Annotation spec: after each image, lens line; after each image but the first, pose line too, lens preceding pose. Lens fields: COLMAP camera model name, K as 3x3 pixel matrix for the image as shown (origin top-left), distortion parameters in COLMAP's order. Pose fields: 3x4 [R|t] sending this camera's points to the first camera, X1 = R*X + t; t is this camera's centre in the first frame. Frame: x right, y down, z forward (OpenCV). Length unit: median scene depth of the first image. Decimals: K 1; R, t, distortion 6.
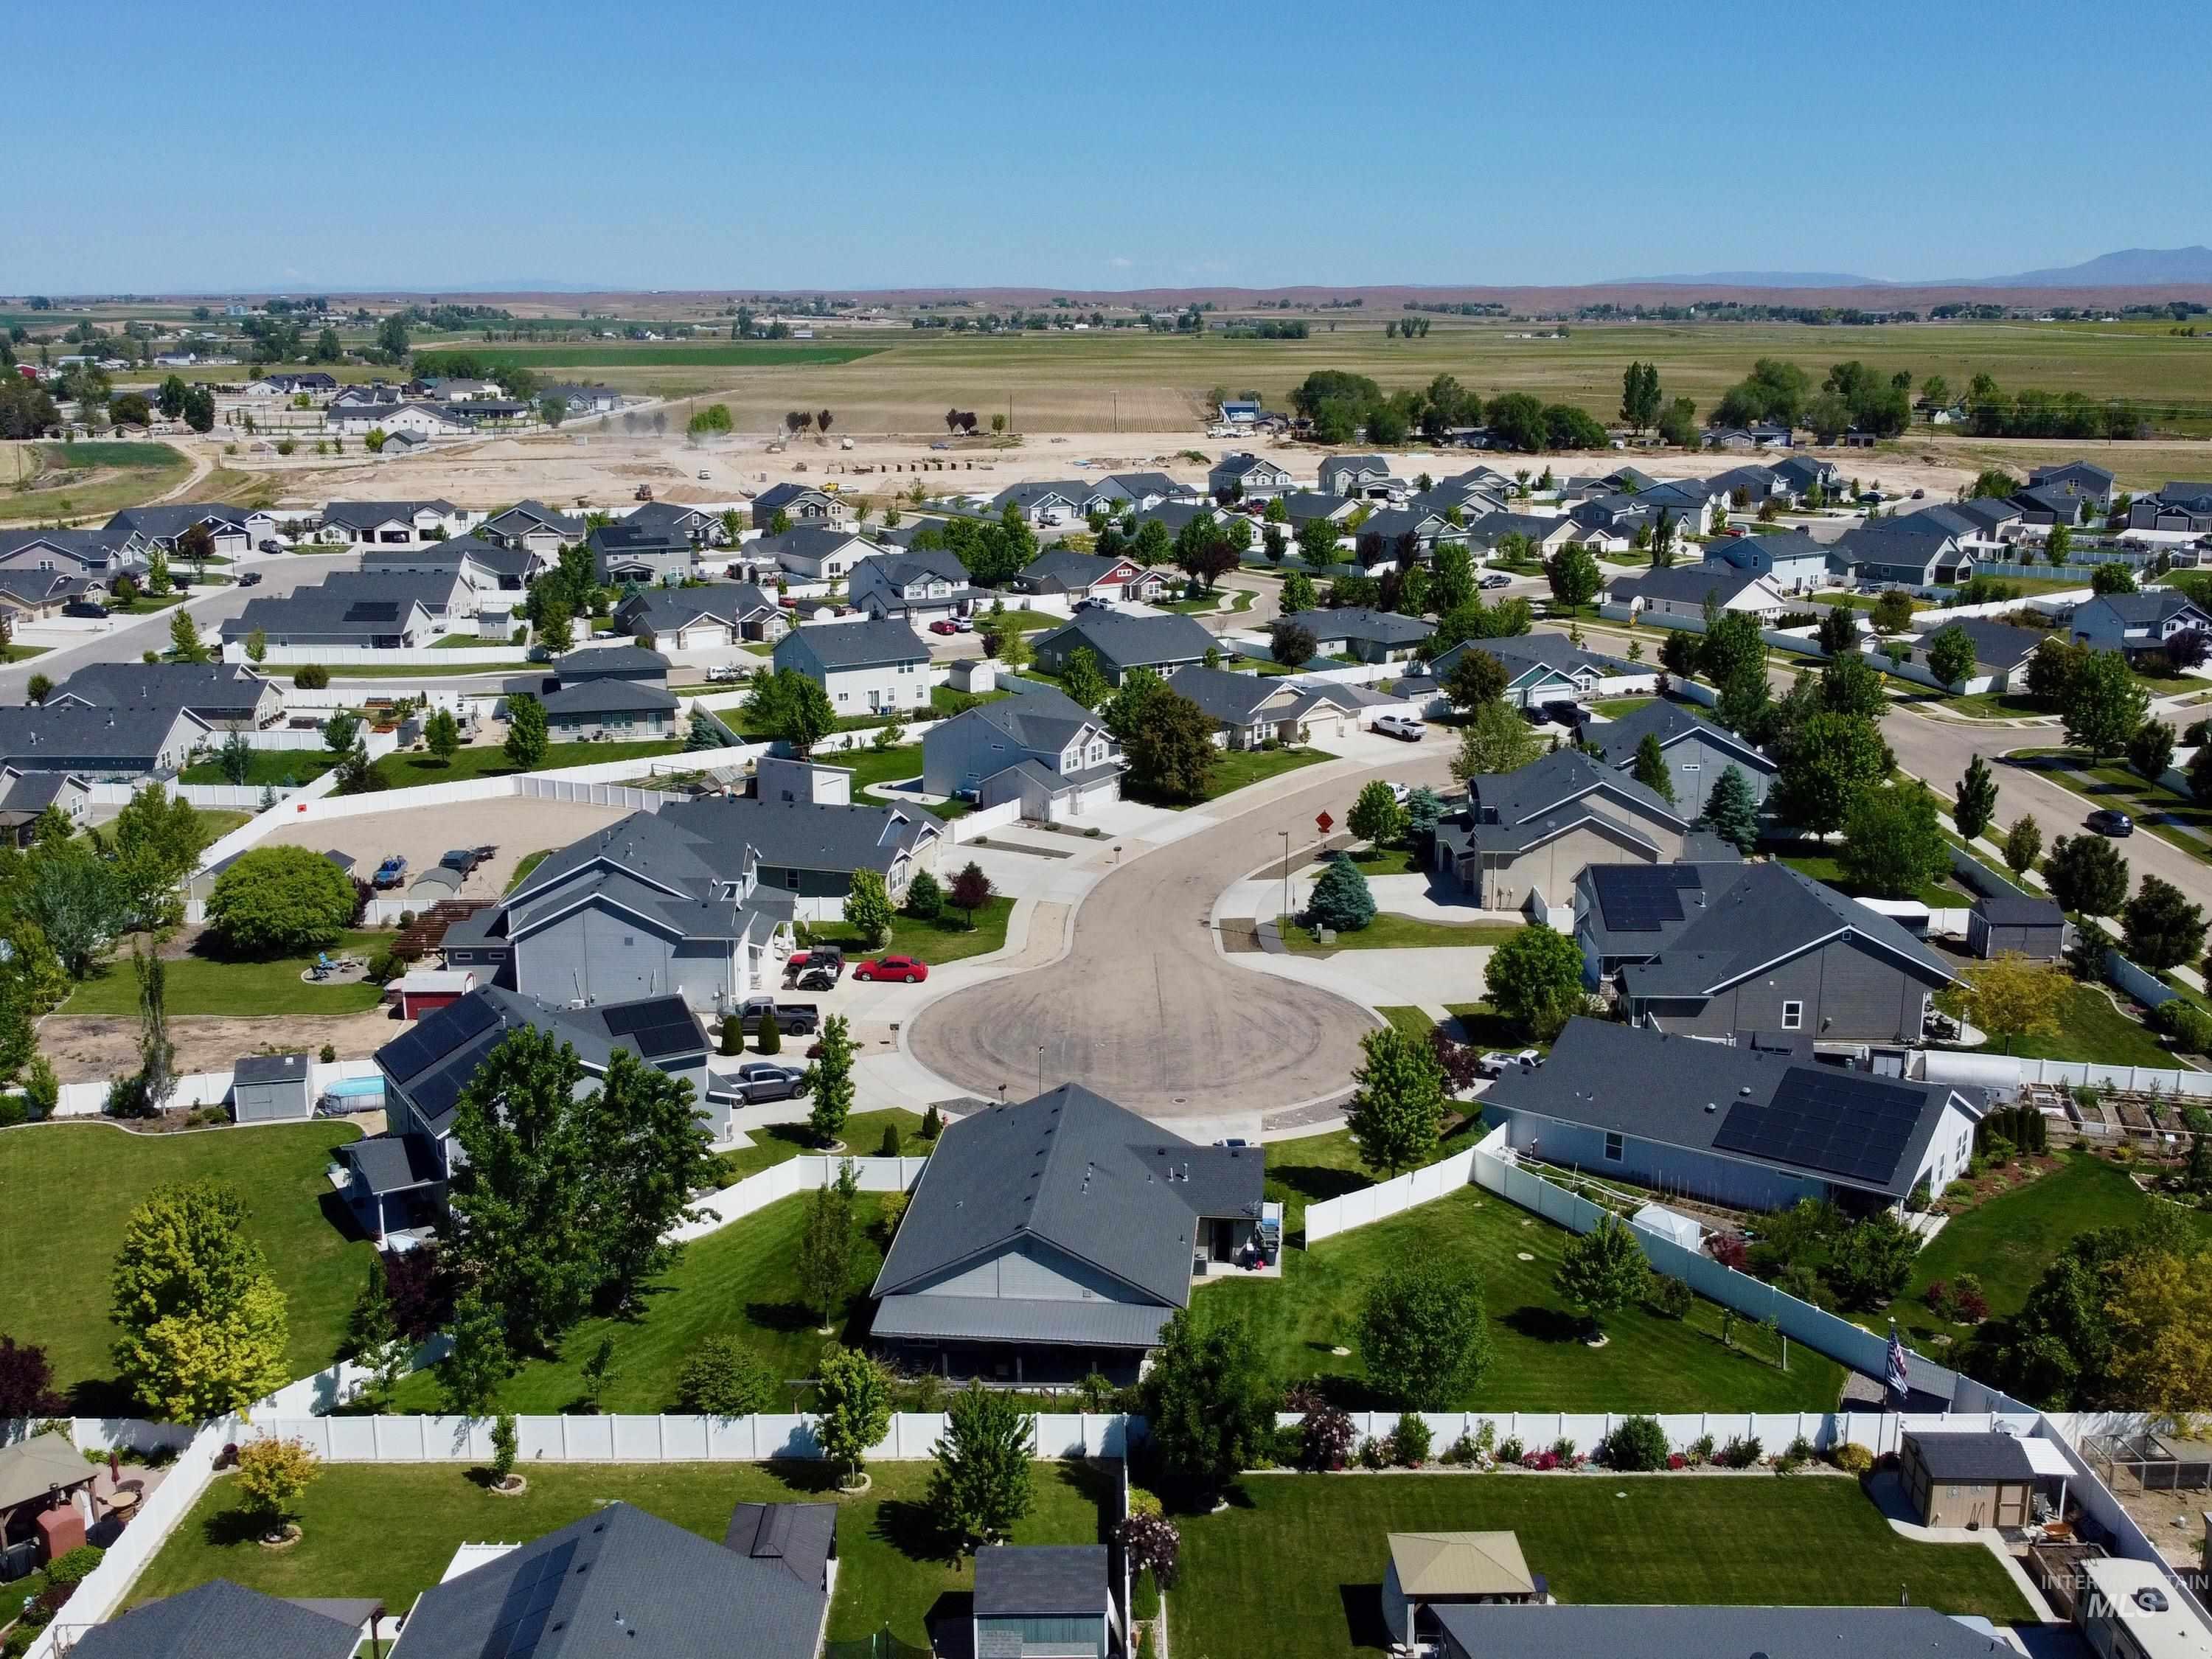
lens RADIAL K [[1977.4, 0, 1103.1], [0, 1977.4, 823.3], [0, 0, 1]] dist [0.004678, -0.014391]
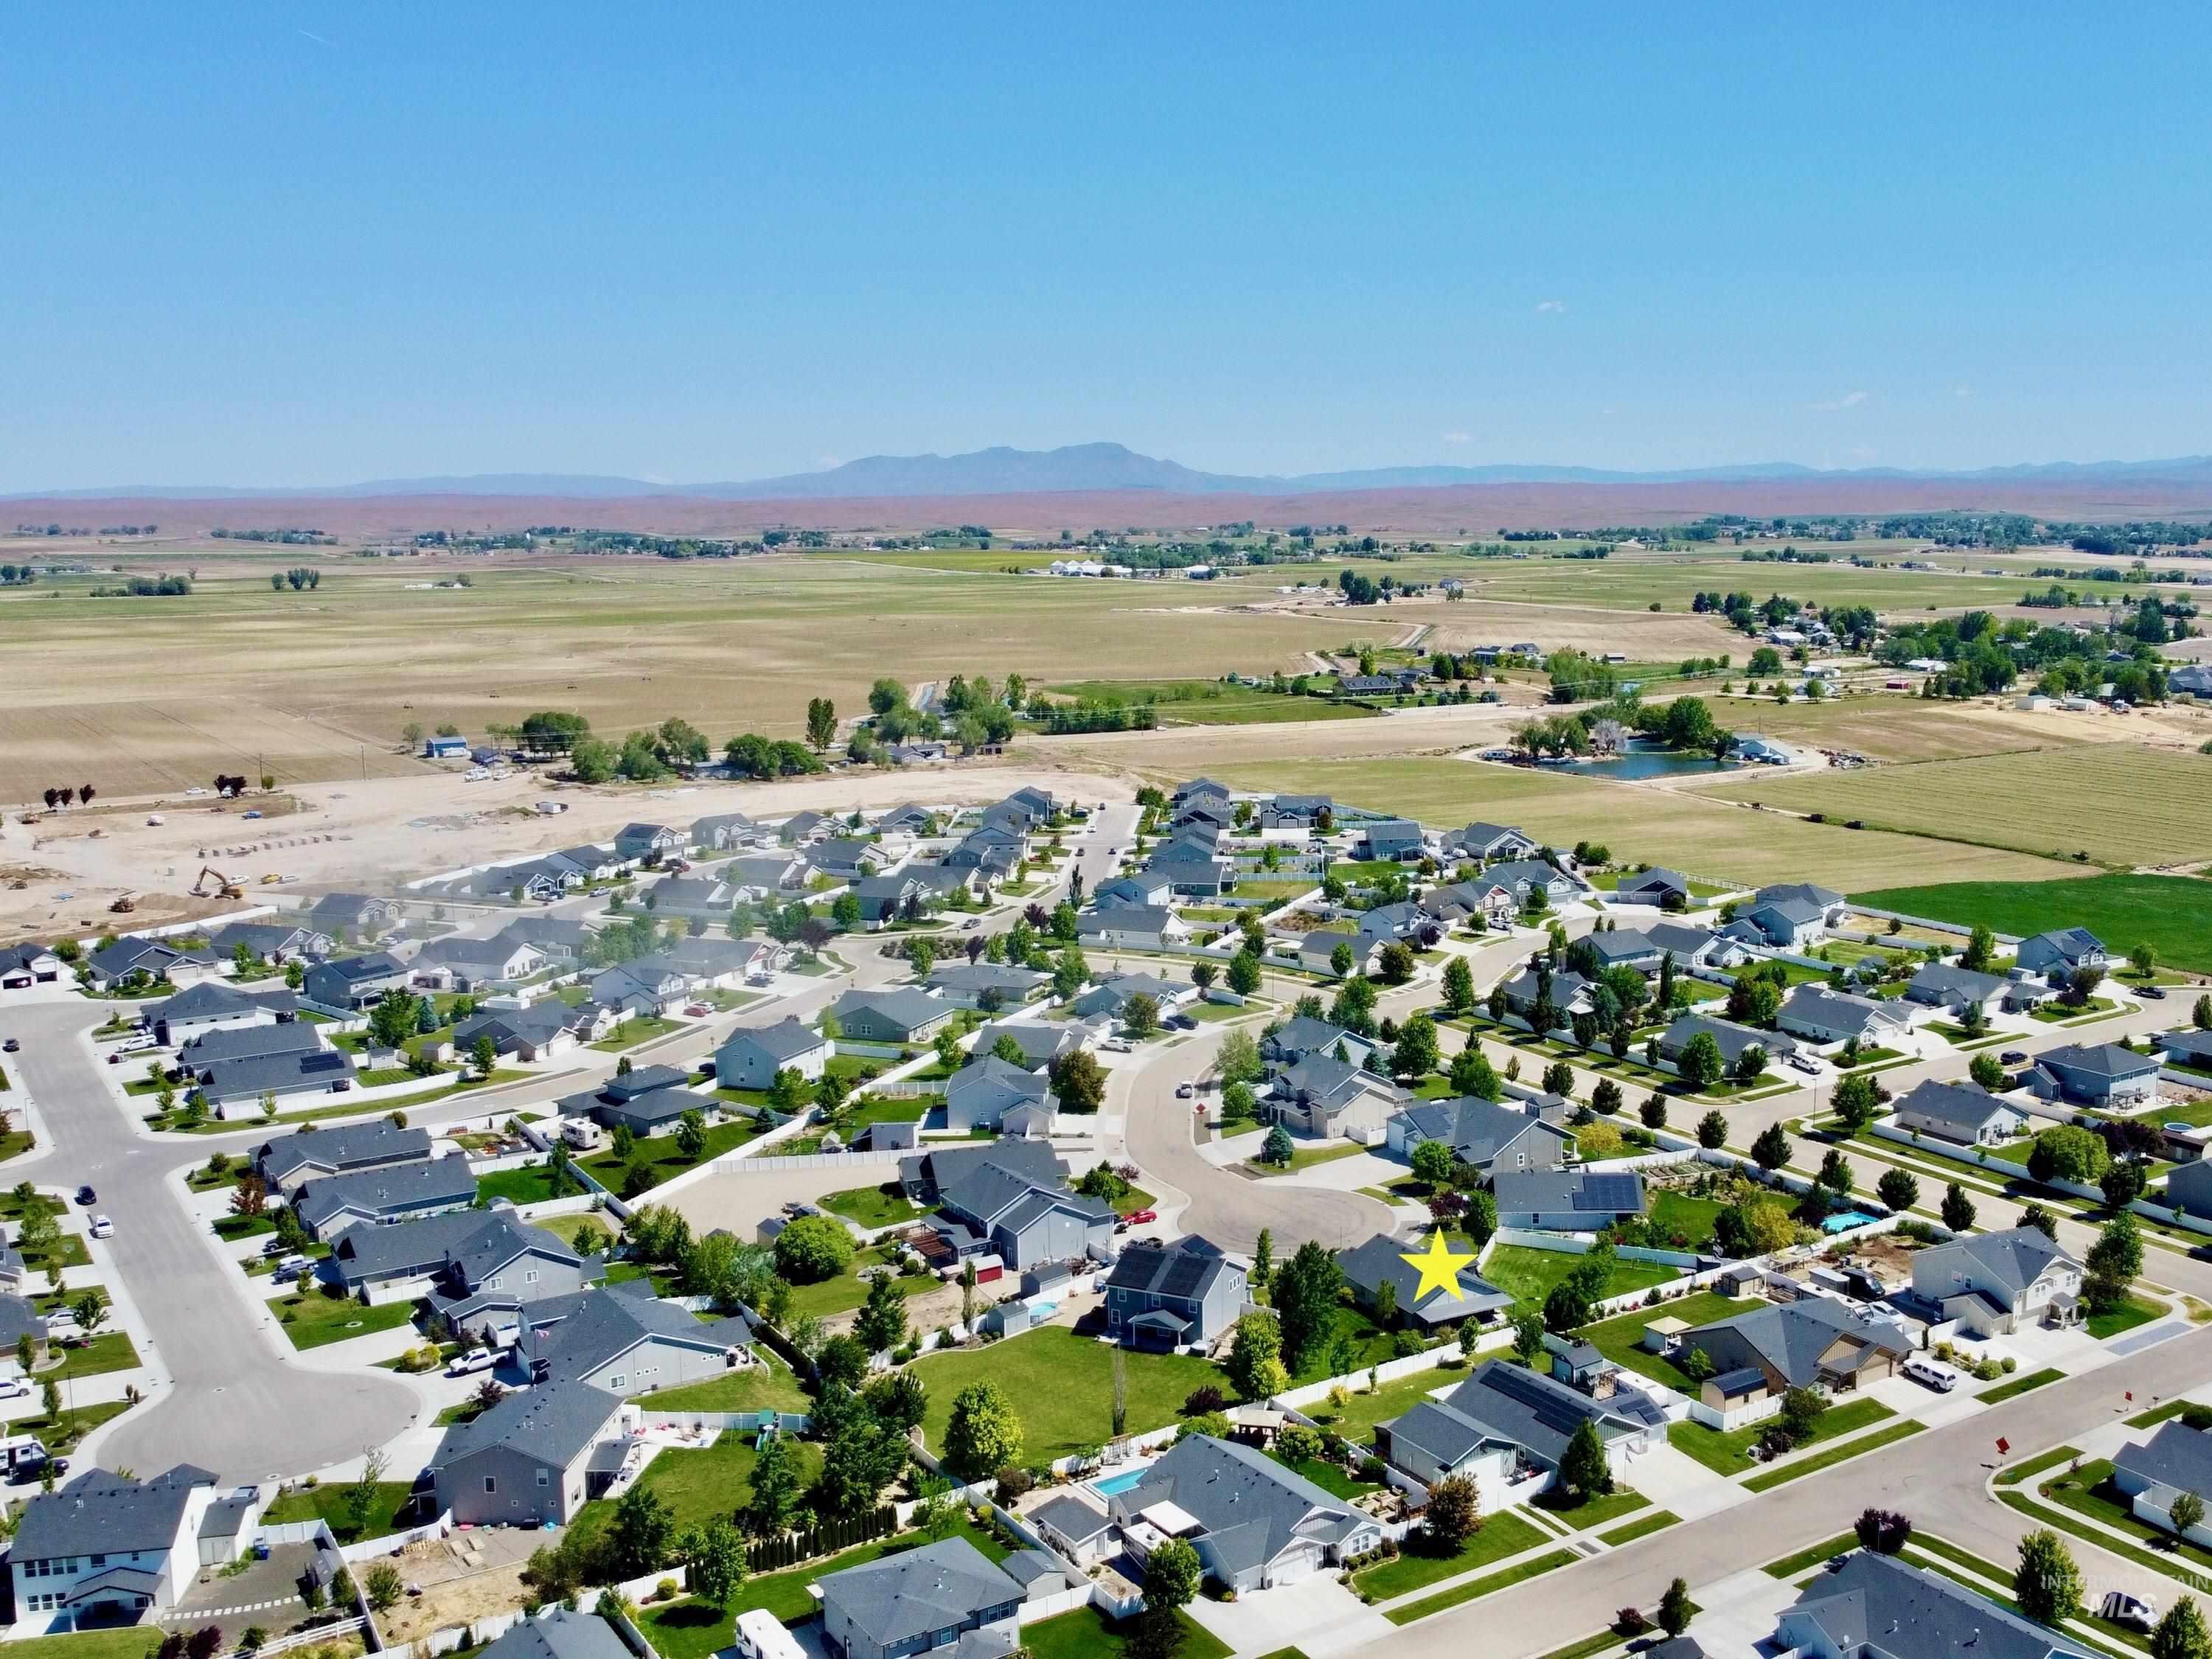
lens RADIAL K [[1977.4, 0, 1111.7], [0, 1977.4, 829.3], [0, 0, 1]] dist [0.004678, -0.014391]
pose [[0.853725, -0.086857, 0.513429, -0.350135], [0.144491, 0.986786, -0.073324, -0.053299], [-0.500276, 0.136784, 0.854994, -0.232851]]
